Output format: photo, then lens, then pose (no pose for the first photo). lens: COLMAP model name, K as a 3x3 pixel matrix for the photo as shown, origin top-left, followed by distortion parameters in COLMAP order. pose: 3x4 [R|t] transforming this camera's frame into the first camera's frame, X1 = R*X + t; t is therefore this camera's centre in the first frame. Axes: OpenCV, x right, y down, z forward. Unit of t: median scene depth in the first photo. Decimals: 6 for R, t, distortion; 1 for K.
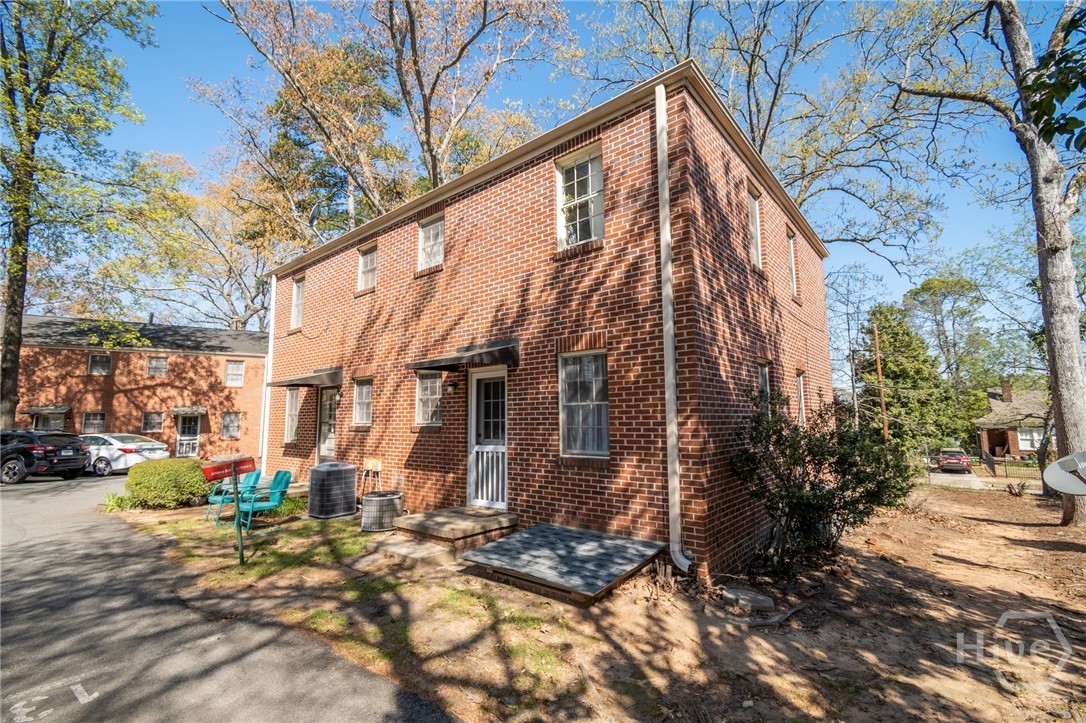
lens RADIAL K [[480.3, 0, 552.1], [0, 480.3, 361.8], [0, 0, 1]] dist [0.009220, -0.004591]
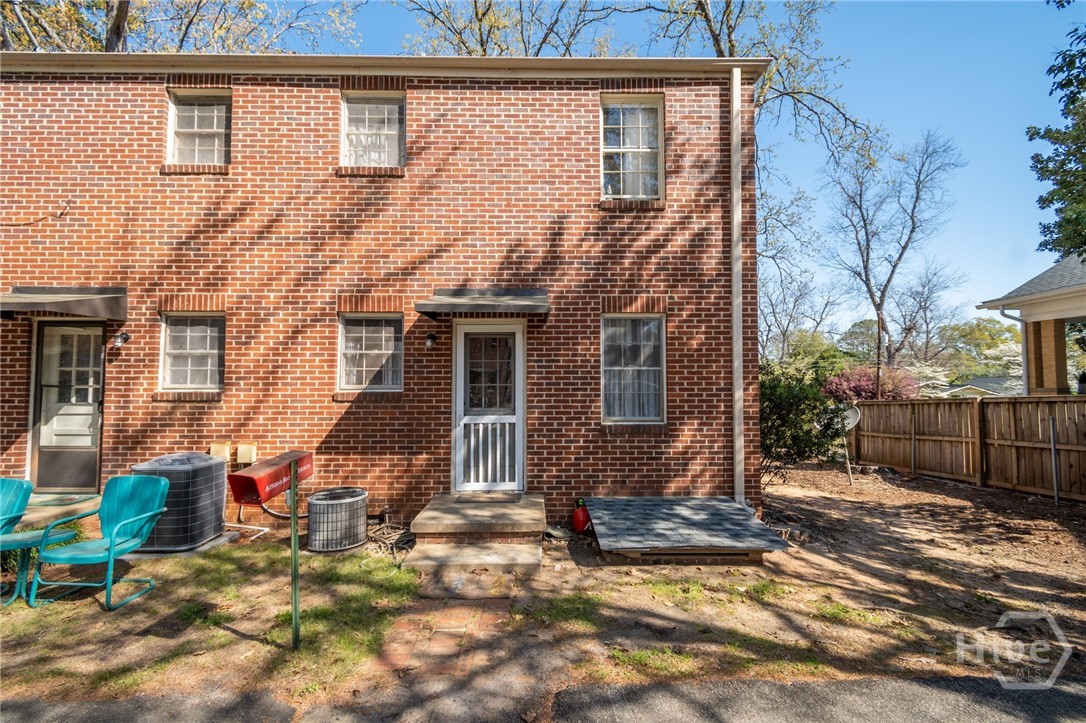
lens RADIAL K [[480.3, 0, 547.4], [0, 480.3, 363.5], [0, 0, 1]] dist [0.009220, -0.004591]
pose [[0.759146, 0.037772, 0.649823, -0.731370], [-0.084473, 0.995590, 0.040814, 0.055625], [-0.645415, -0.085876, 0.758989, 0.408040]]
